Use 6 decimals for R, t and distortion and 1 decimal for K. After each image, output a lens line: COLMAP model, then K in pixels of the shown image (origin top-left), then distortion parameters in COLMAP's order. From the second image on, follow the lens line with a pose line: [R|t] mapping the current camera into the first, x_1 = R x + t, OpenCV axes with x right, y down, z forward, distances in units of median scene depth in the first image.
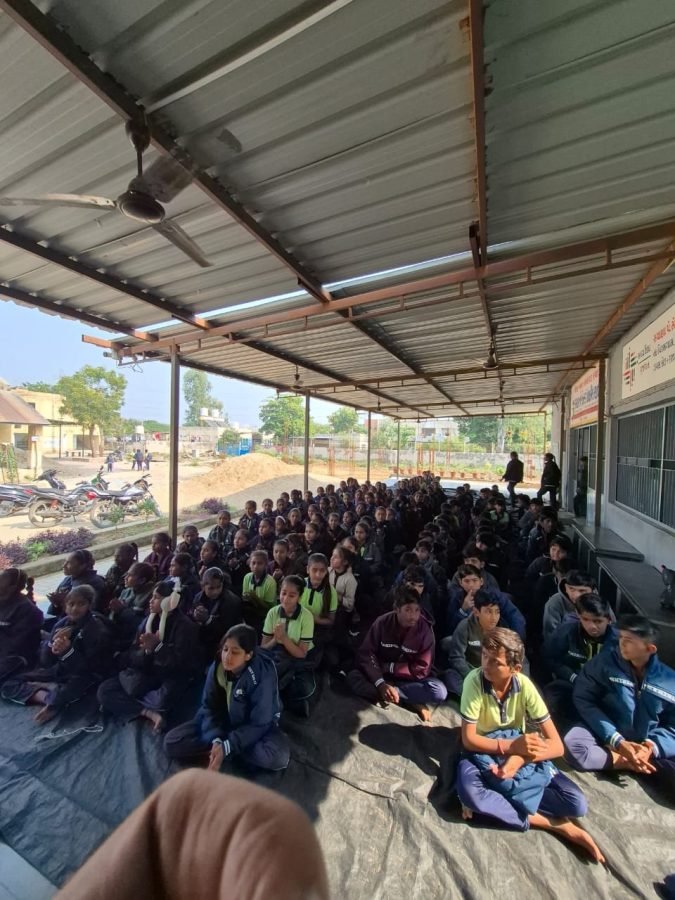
lens RADIAL K [[366.0, 0, 337.7], [0, 366.0, 451.4], [0, 0, 1]] dist [0.000537, -0.001242]
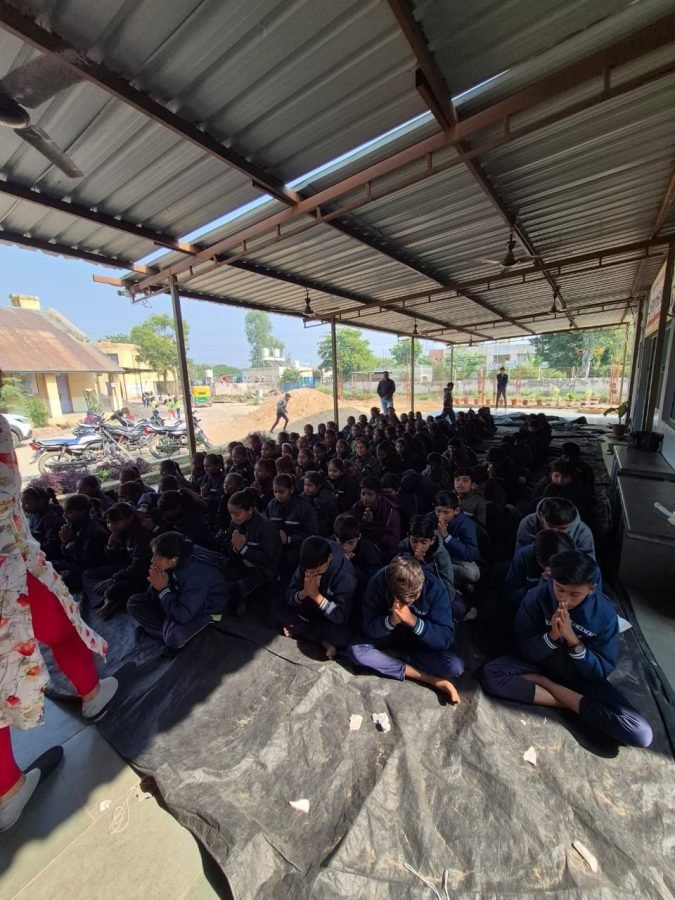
lens RADIAL K [[366.0, 0, 336.0], [0, 366.0, 449.3], [0, 0, 1]] dist [0.000537, -0.001242]
pose [[0.981922, -0.015820, -0.188625, 0.100282], [0.046715, 0.985931, 0.160494, 0.023476], [0.183432, -0.166404, 0.968846, 0.009294]]
